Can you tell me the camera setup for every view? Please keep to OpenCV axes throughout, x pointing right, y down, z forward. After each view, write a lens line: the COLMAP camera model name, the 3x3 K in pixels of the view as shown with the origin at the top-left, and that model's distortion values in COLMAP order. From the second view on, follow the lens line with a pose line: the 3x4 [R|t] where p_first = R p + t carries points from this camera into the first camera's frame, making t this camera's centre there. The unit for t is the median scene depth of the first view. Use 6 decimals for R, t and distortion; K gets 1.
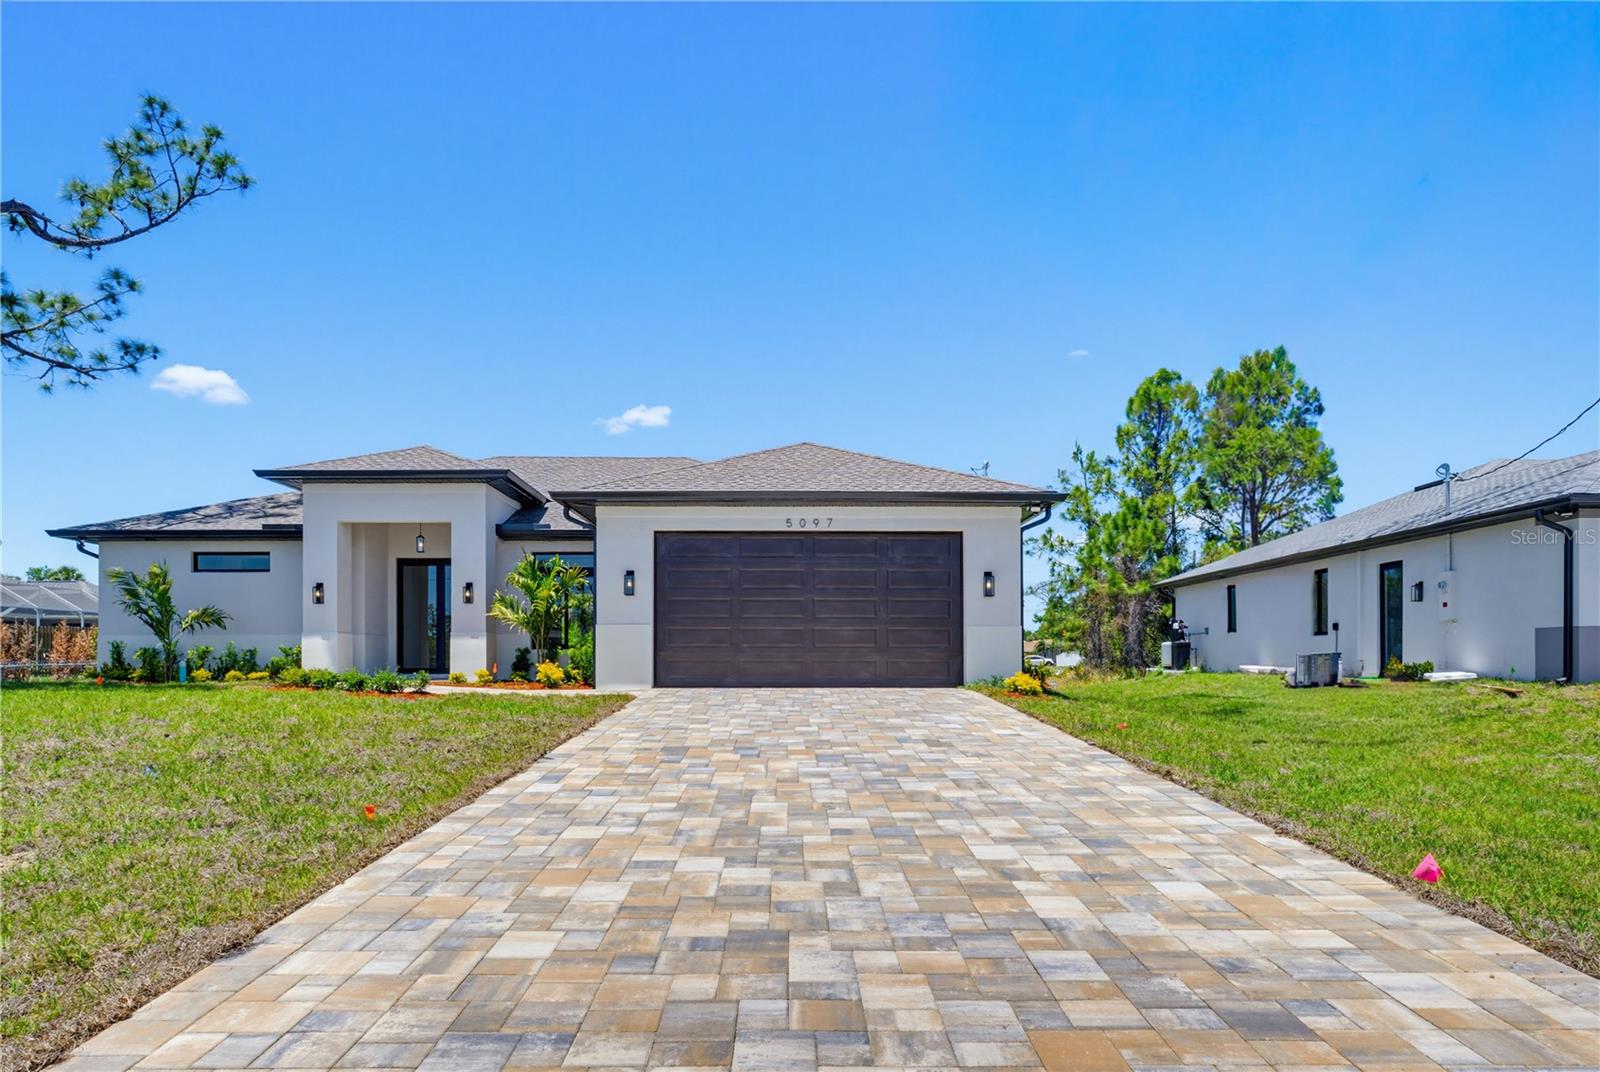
lens RADIAL K [[991.8, 0, 788.8], [0, 991.8, 611.0], [0, 0, 1]] dist [-0.008374, 0.010455]
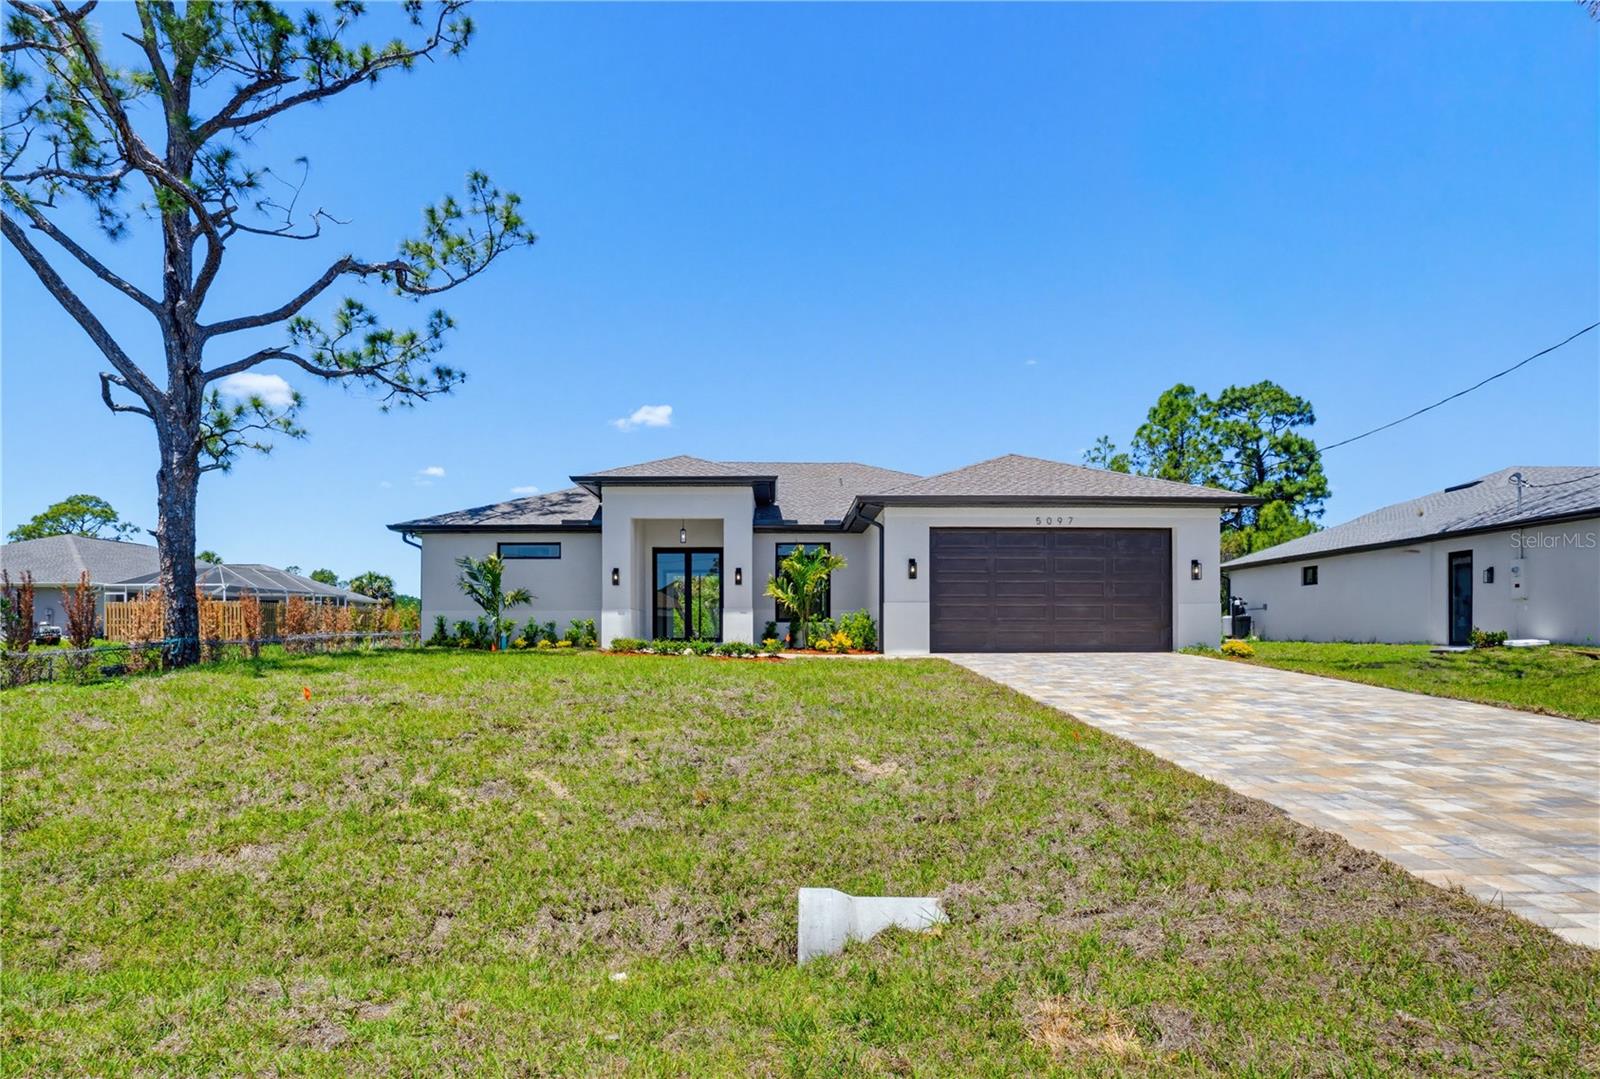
lens RADIAL K [[870.4, 0, 794.3], [0, 870.4, 588.2], [0, 0, 1]] dist [-0.017926, 0.001298]
pose [[0.999931, -0.000176, 0.011752, -0.268276], [0.000183, 1.000000, -0.000652, -0.002781], [-0.011752, 0.000654, 0.999931, -0.076580]]
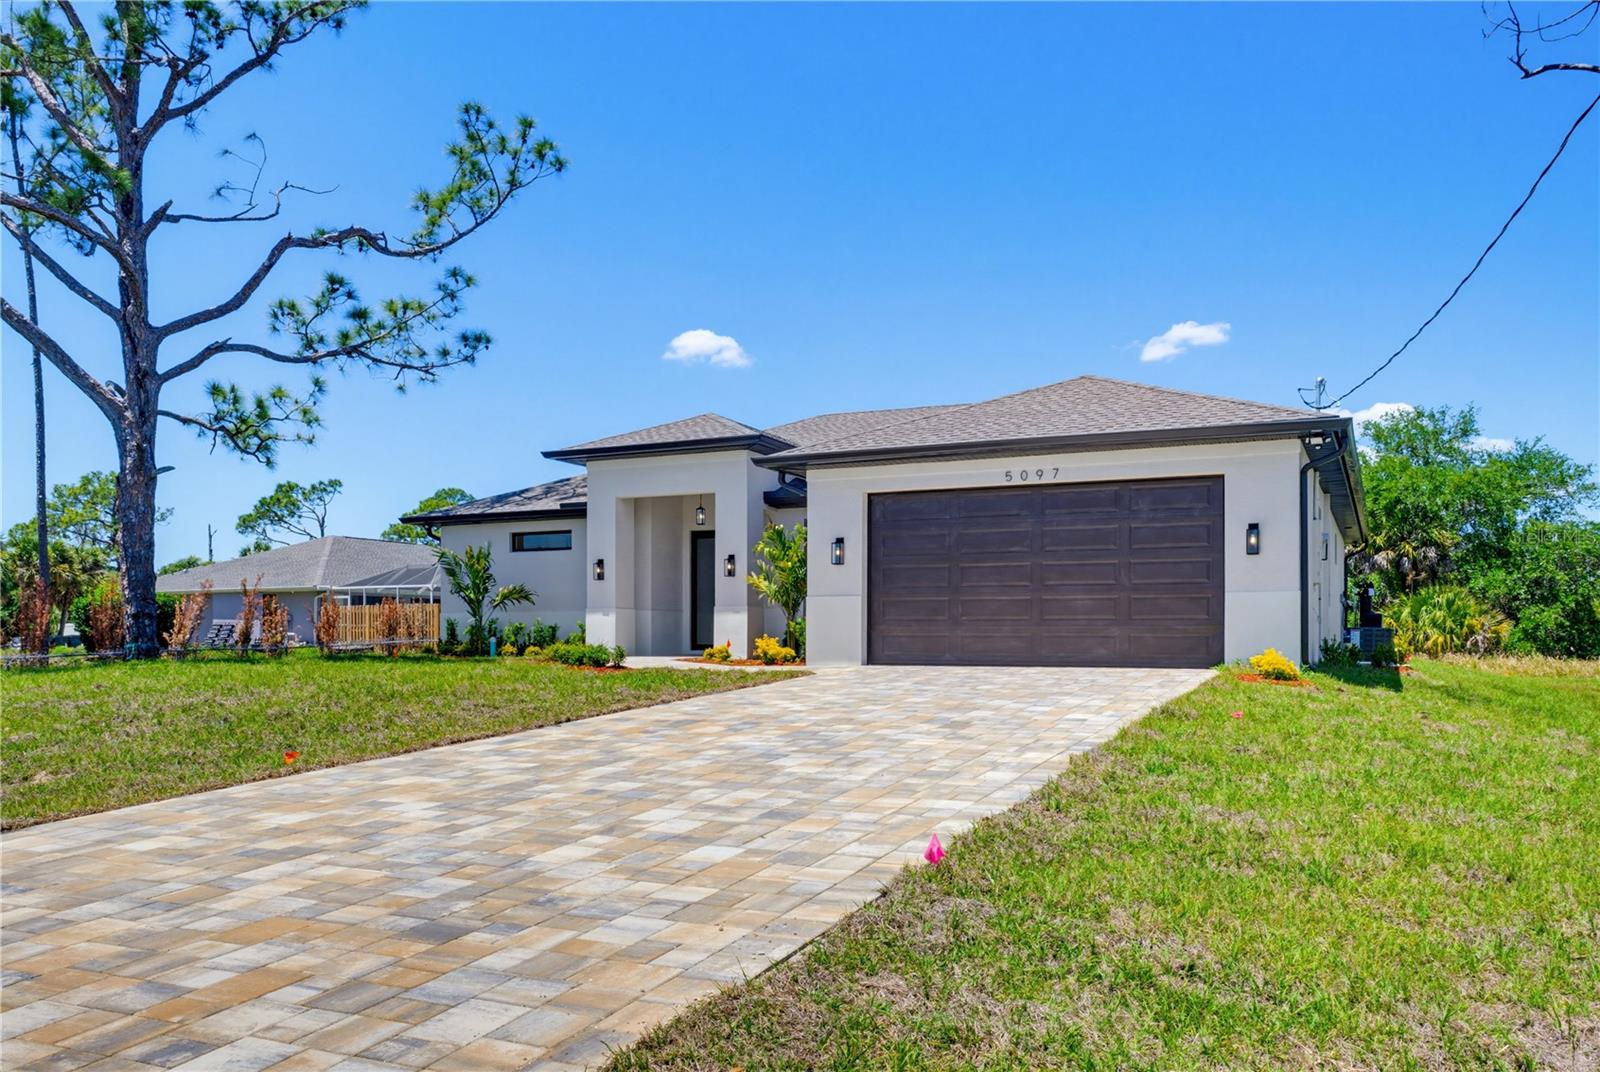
lens RADIAL K [[1200.6, 0, 824.2], [0, 1200.6, 596.2], [0, 0, 1]] dist [0.005454, -0.006080]
pose [[0.909409, -0.014668, -0.415644, 0.241559], [0.020776, 0.999732, 0.010177, 0.001504], [0.415383, -0.017891, 0.909471, -0.017494]]
